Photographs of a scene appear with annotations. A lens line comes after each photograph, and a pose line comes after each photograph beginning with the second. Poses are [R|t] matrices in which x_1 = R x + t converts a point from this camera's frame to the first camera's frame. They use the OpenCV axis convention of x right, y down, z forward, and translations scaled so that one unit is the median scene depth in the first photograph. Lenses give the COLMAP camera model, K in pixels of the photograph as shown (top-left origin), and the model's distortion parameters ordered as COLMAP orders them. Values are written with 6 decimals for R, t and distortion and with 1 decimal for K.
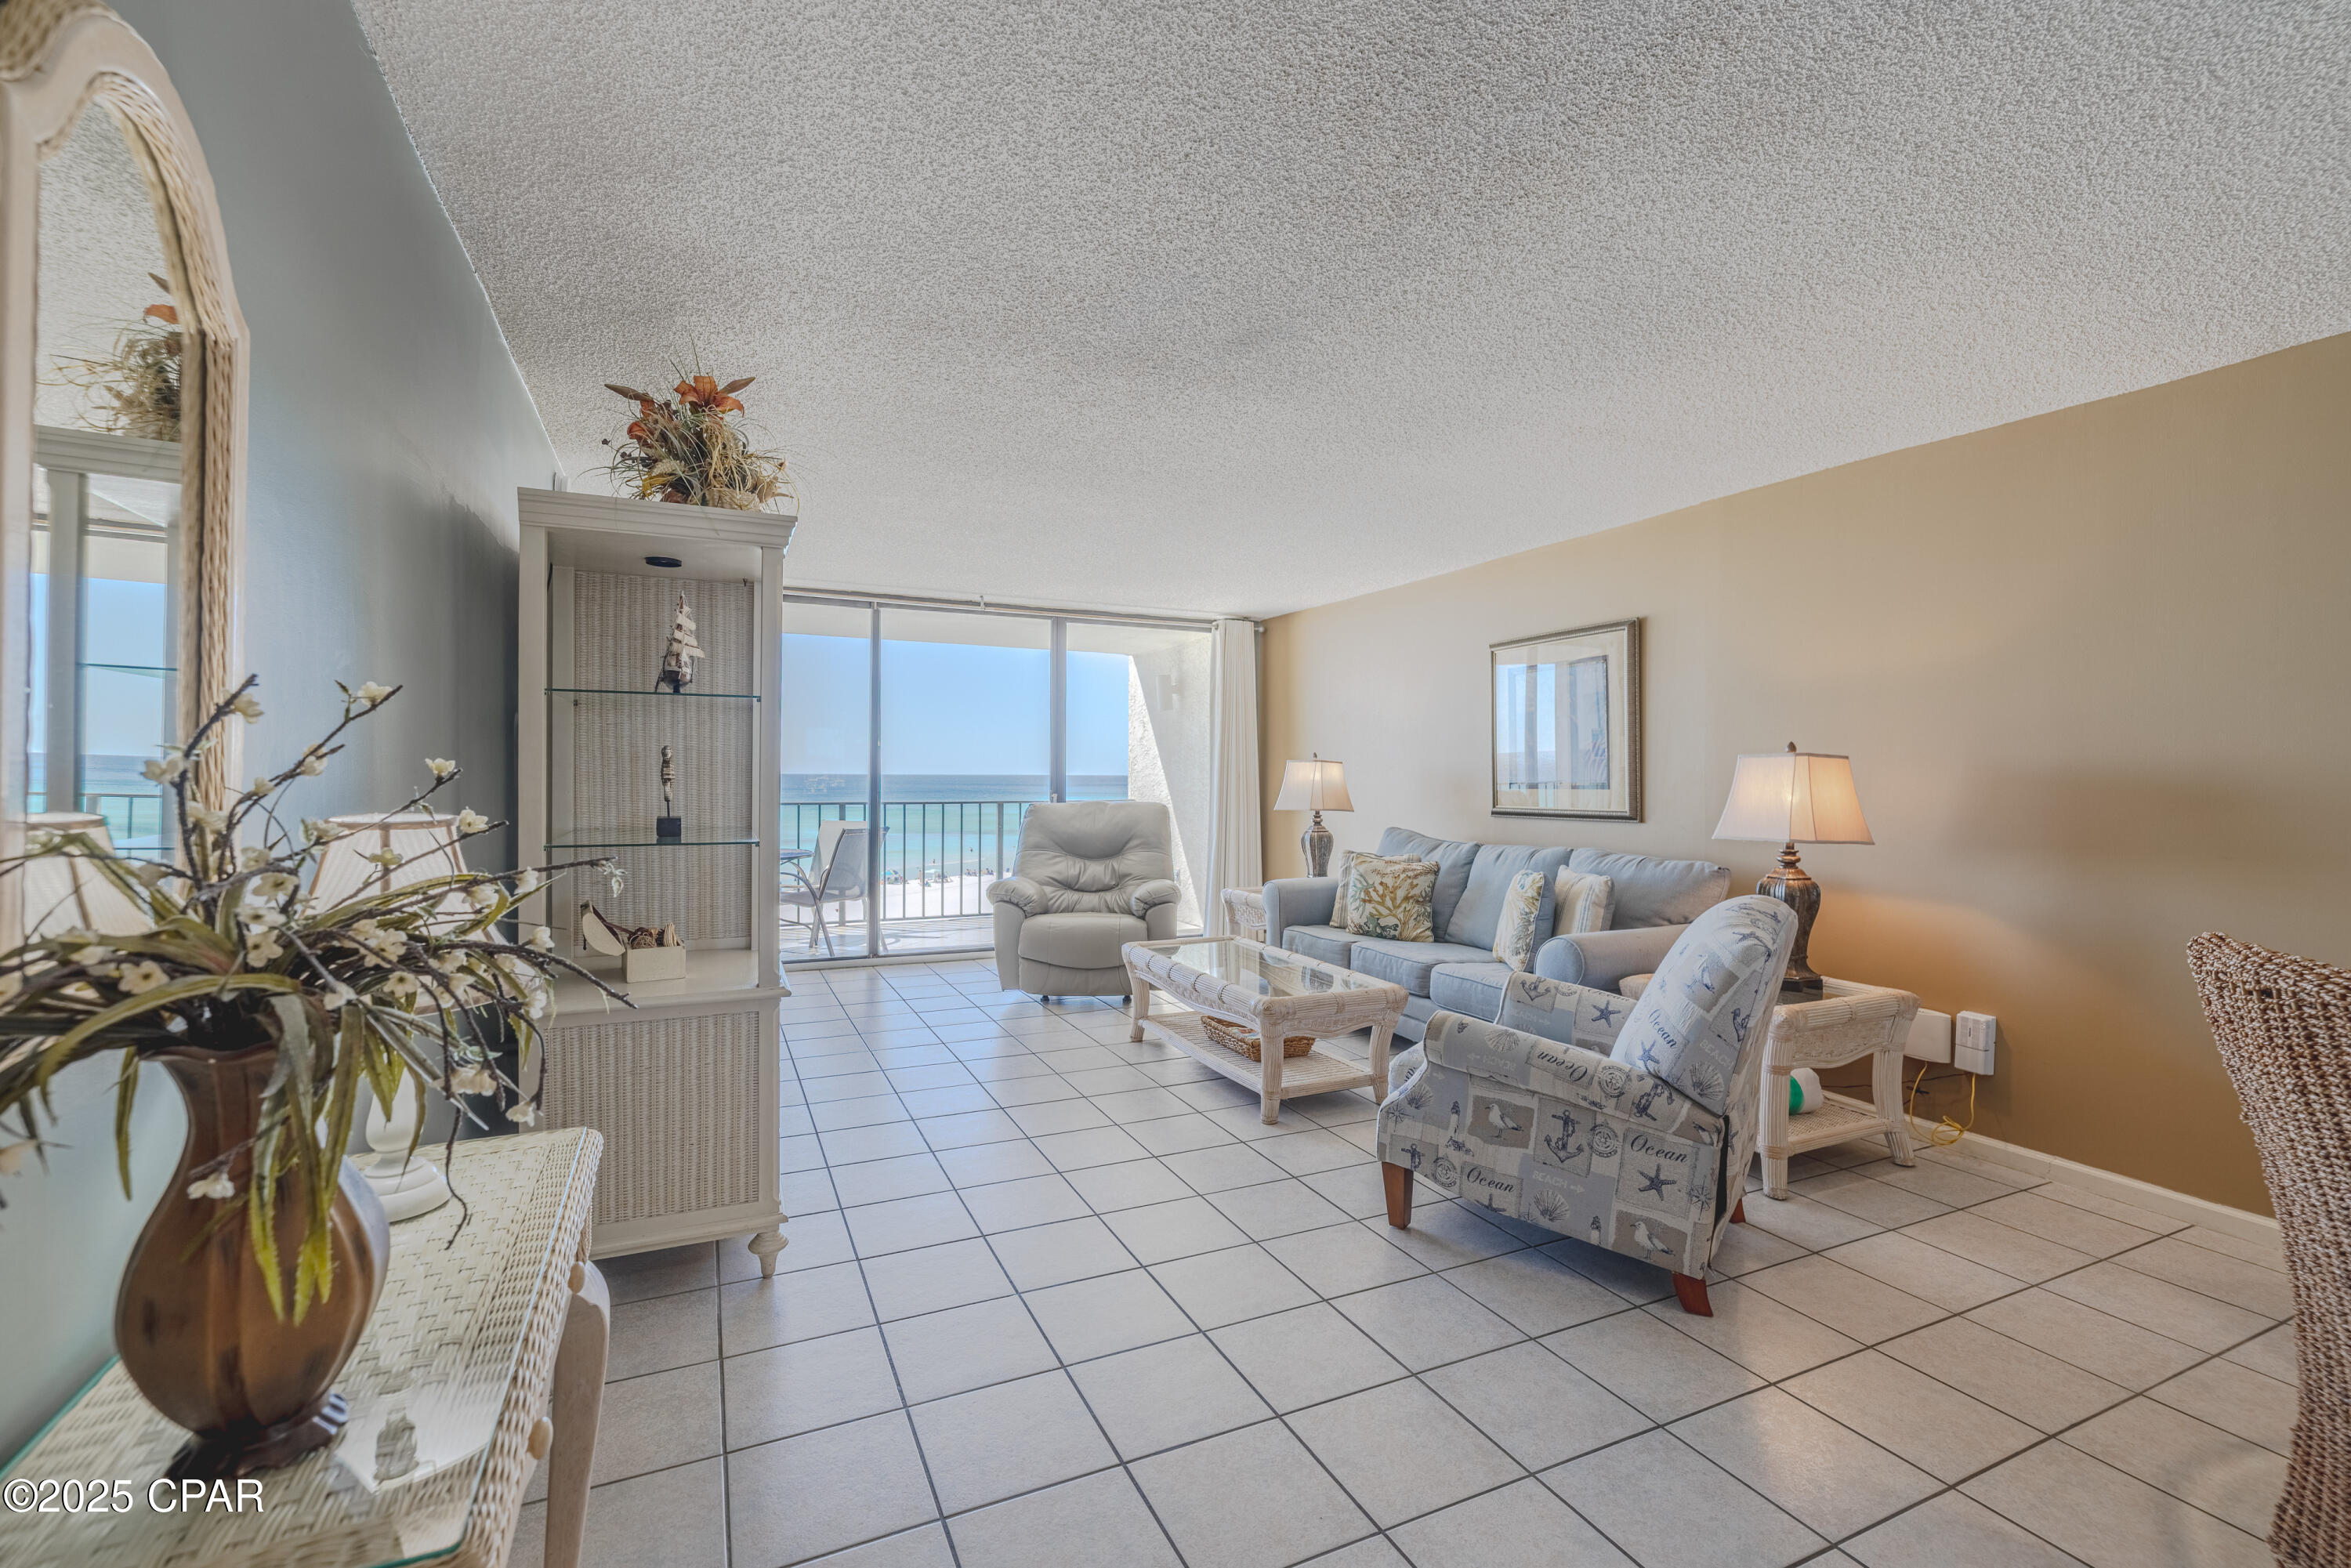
lens RADIAL K [[1000.4, 0, 1157.2], [0, 1000.4, 782.5], [0, 0, 1]] dist [0.007460, -0.003714]
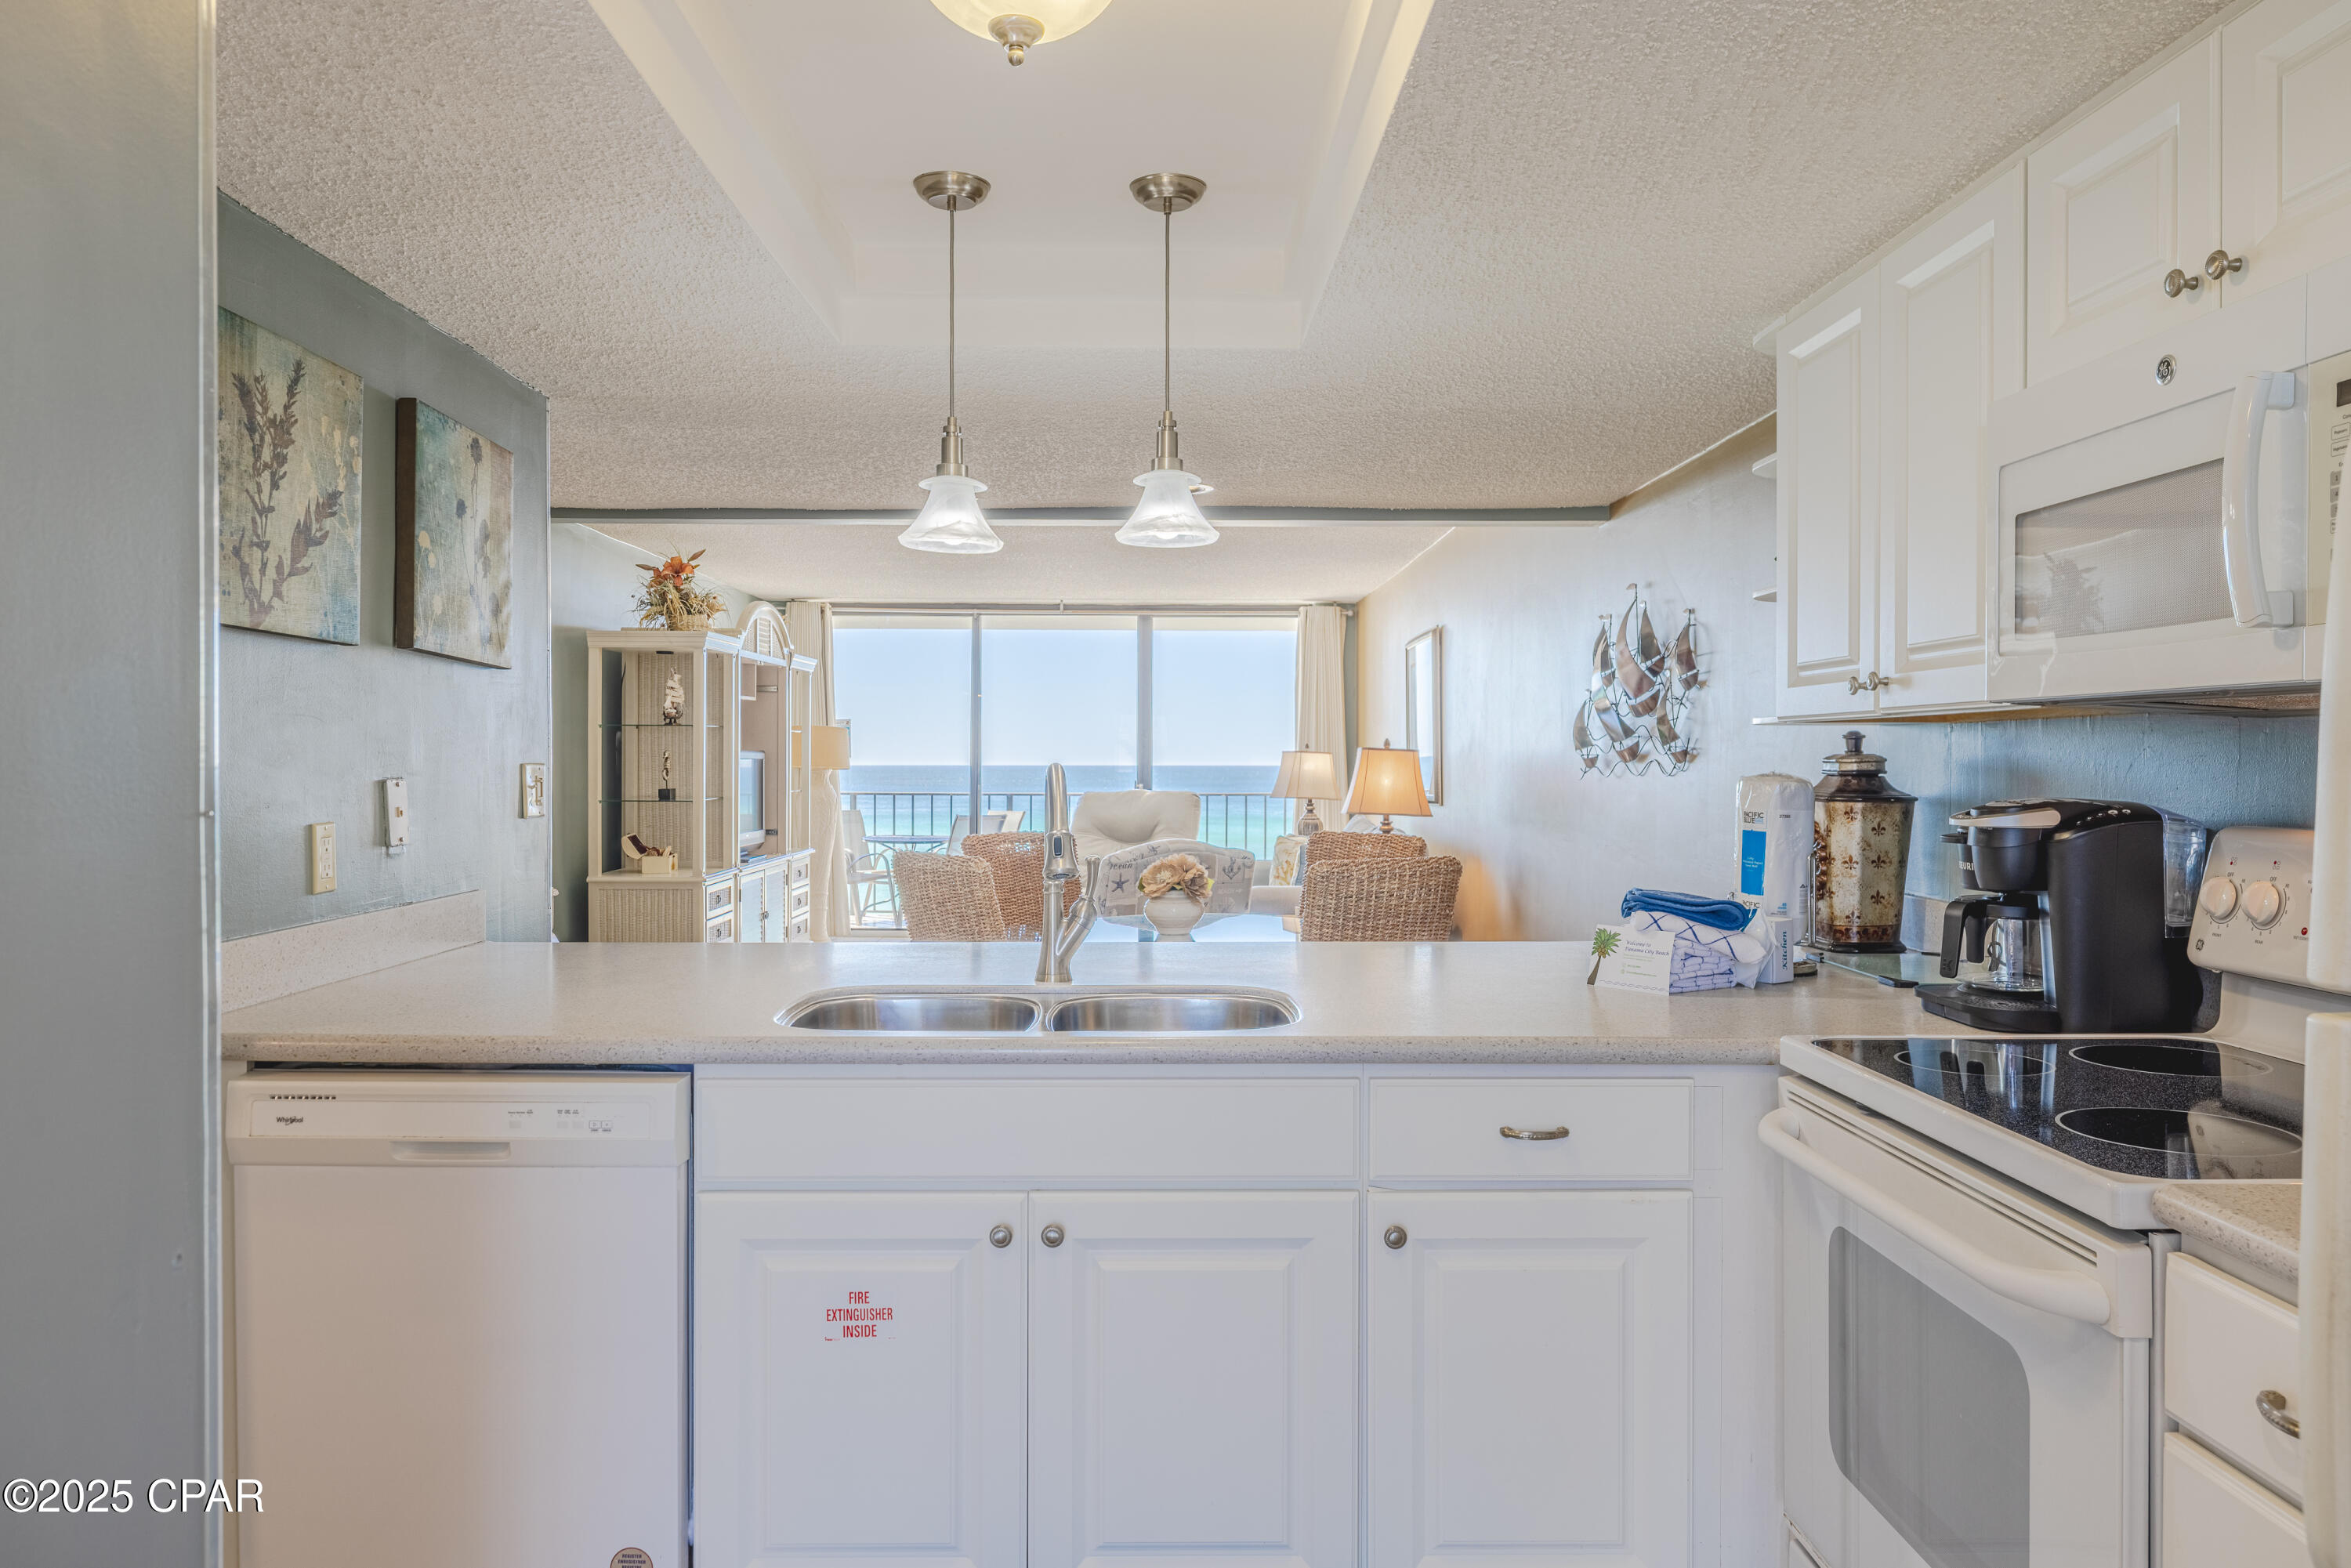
lens RADIAL K [[1584.9, 0, 1167.2], [0, 1584.9, 769.0], [0, 0, 1]] dist [-0.065412, -0.002423]
pose [[0.917528, -0.001349, -0.397670, 1.430128], [-0.001060, 0.999982, -0.005839, 0.013655], [0.397671, 0.005779, 0.917510, -1.225887]]
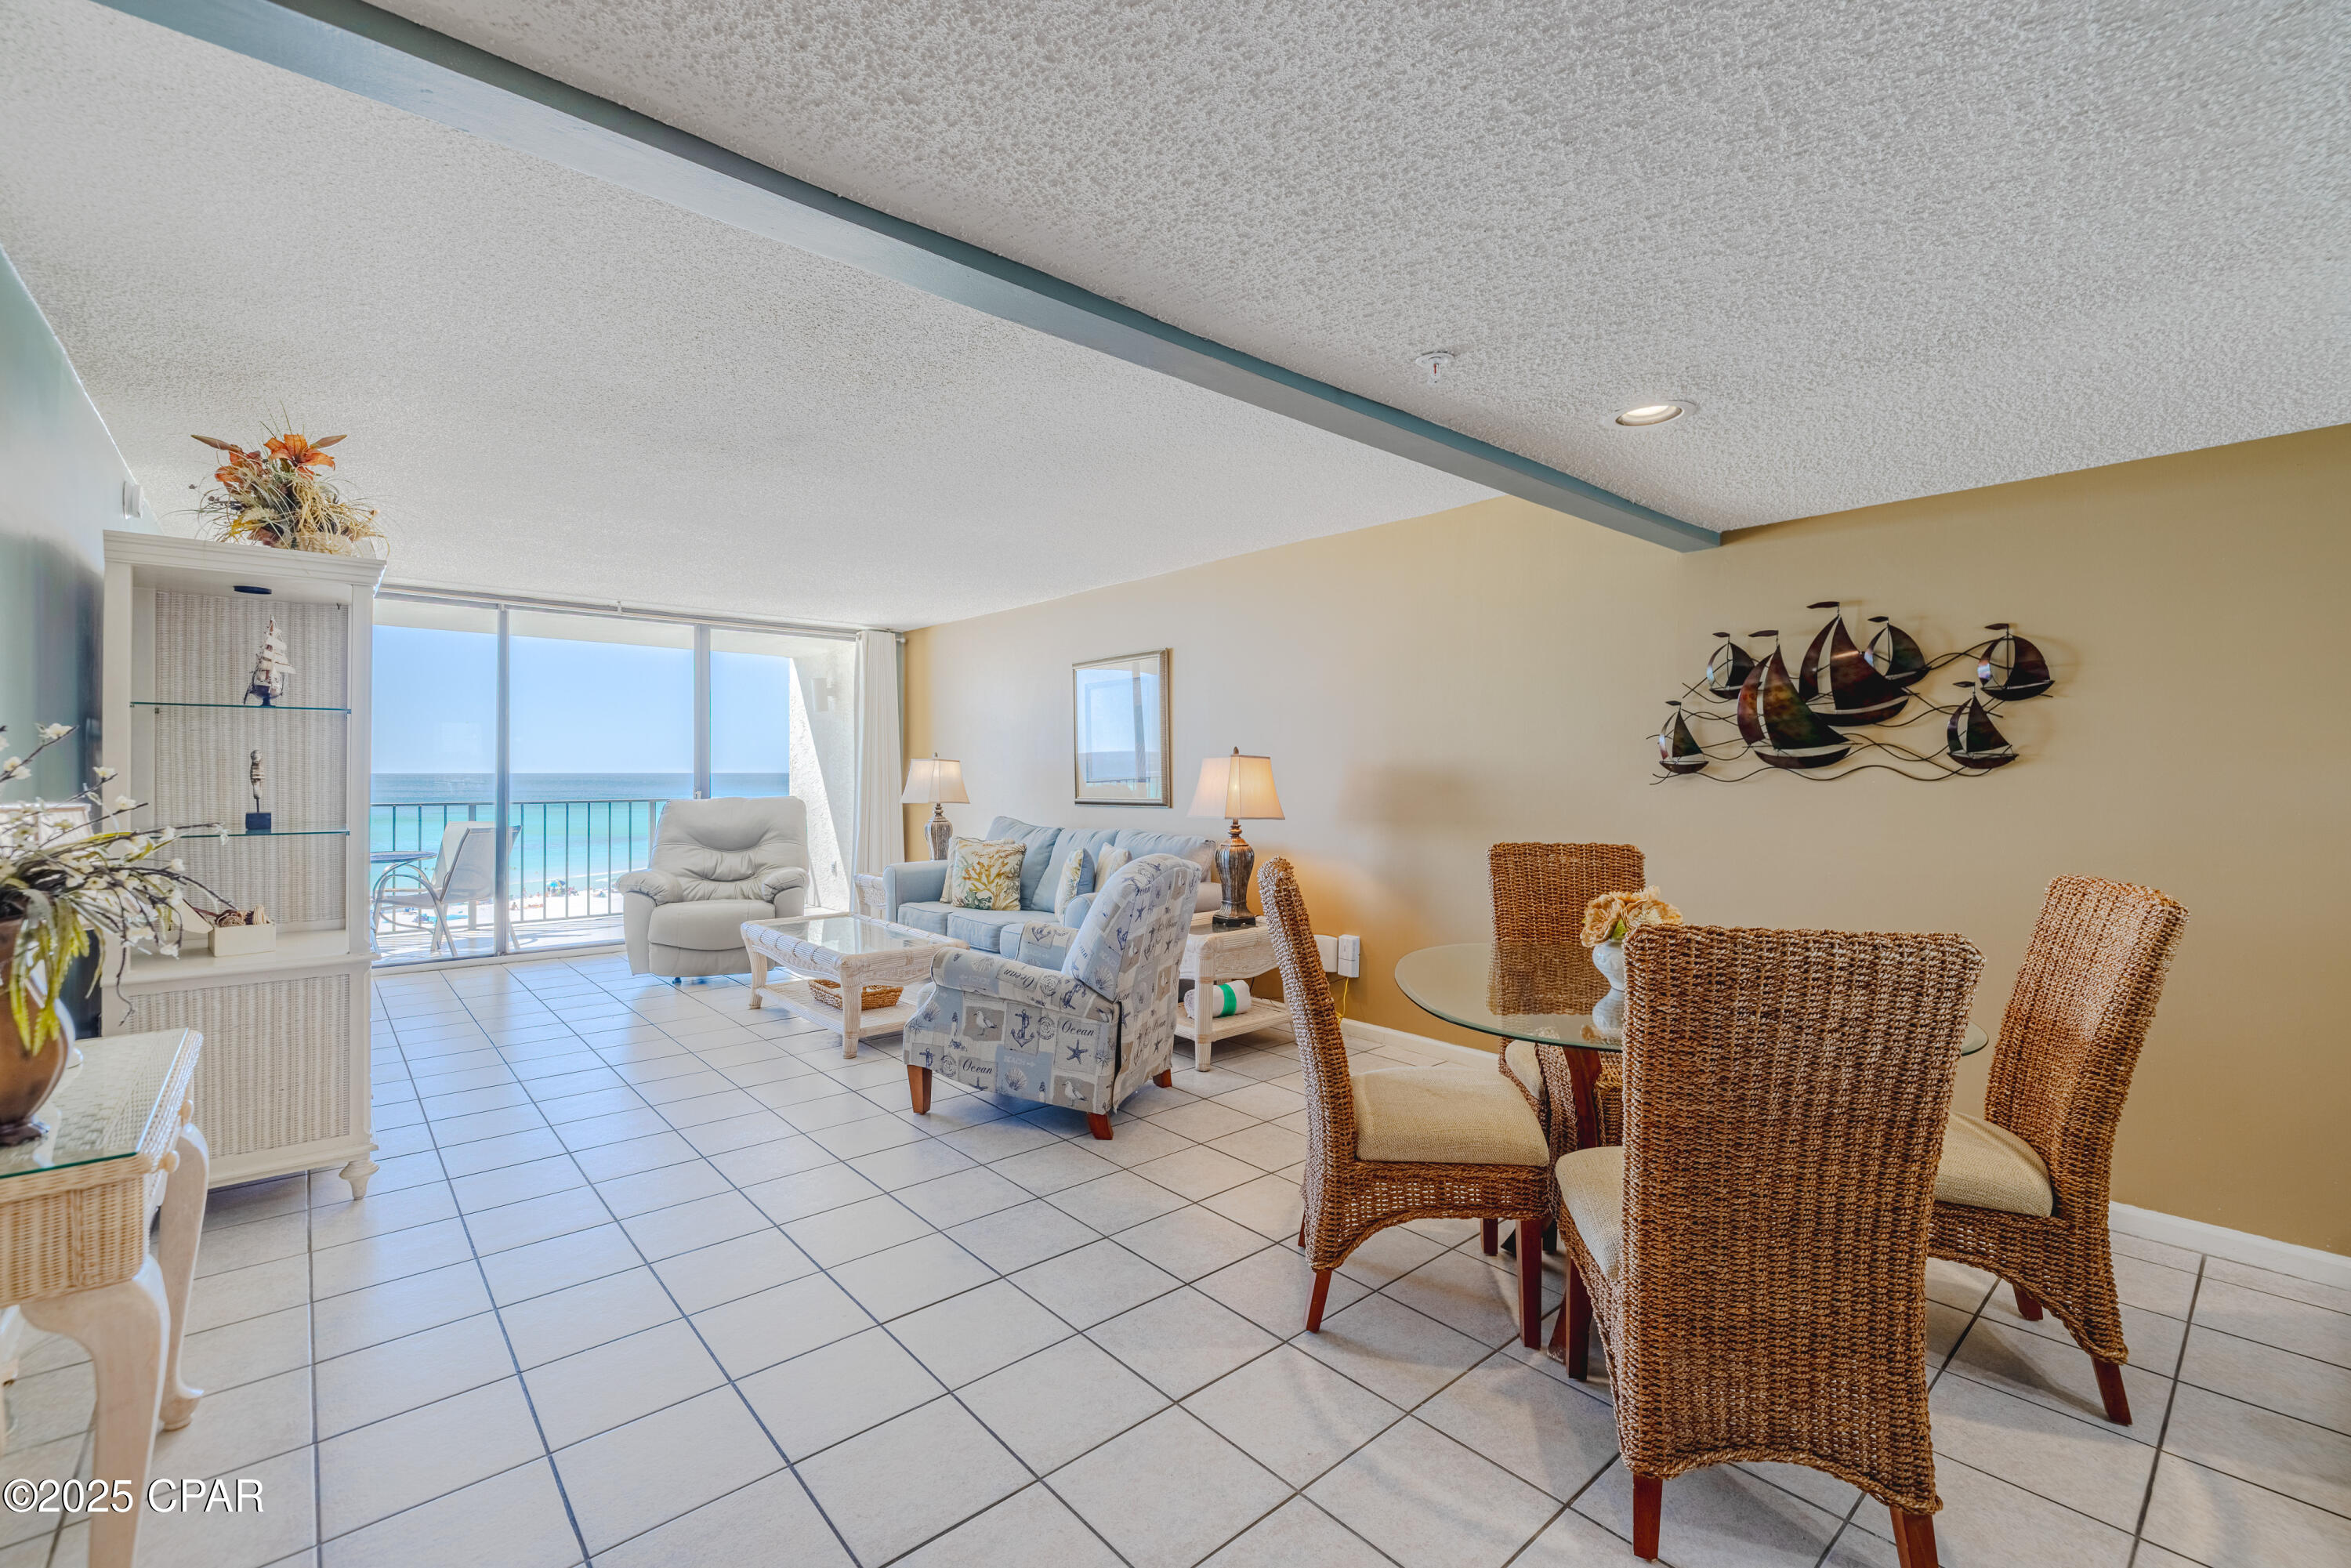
lens RADIAL K [[1000.4, 0, 1147.1], [0, 1000.4, 770.9], [0, 0, 1]] dist [0.007460, -0.003714]
pose [[0.963346, -0.003908, 0.268232, 0.172515], [0.006094, 0.999955, -0.007316, 0.001692], [-0.268191, 0.008683, 0.963327, -0.355165]]
